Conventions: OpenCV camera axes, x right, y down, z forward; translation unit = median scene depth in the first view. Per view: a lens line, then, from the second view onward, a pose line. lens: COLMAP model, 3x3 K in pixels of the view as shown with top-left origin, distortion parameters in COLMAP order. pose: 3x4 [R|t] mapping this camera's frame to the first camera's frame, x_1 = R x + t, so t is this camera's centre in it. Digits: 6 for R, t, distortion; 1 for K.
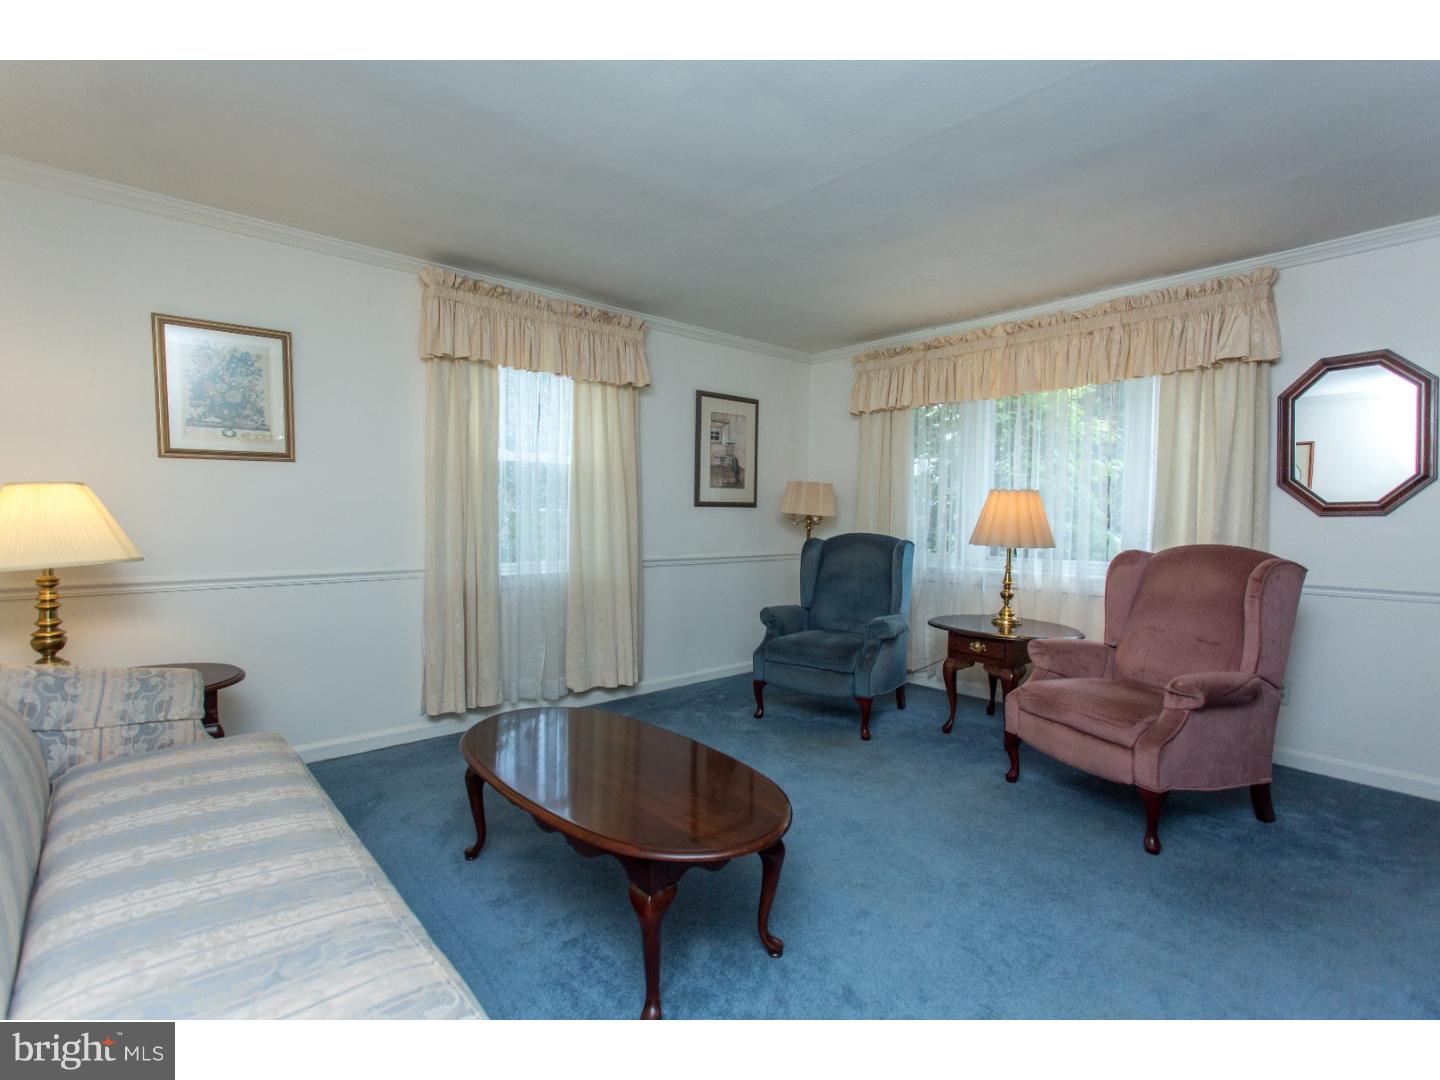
lens RADIAL K [[672.7, 0, 728.9], [0, 672.7, 534.2], [0, 0, 1]] dist [-0.004112, 0.000305]
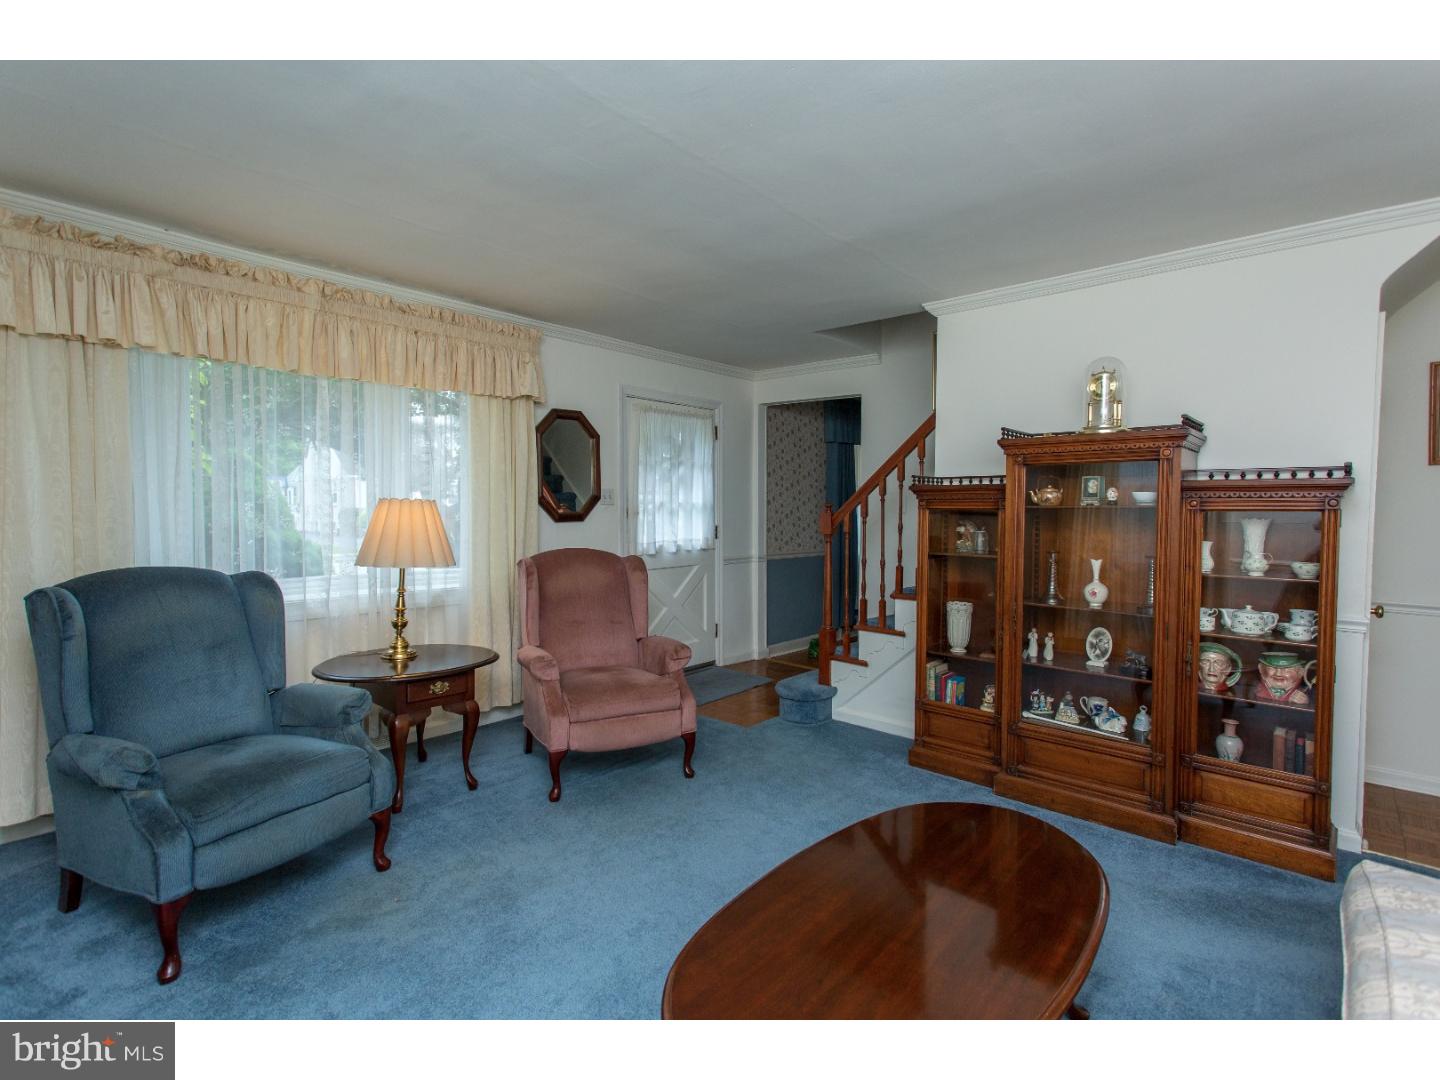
lens RADIAL K [[672.7, 0, 728.9], [0, 672.7, 534.2], [0, 0, 1]] dist [-0.004112, 0.000305]
pose [[-0.099979, -0.032731, 0.994451, -0.451580], [0.029357, 0.998927, 0.035830, -0.038130], [-0.994556, 0.032776, -0.098910, 0.667377]]
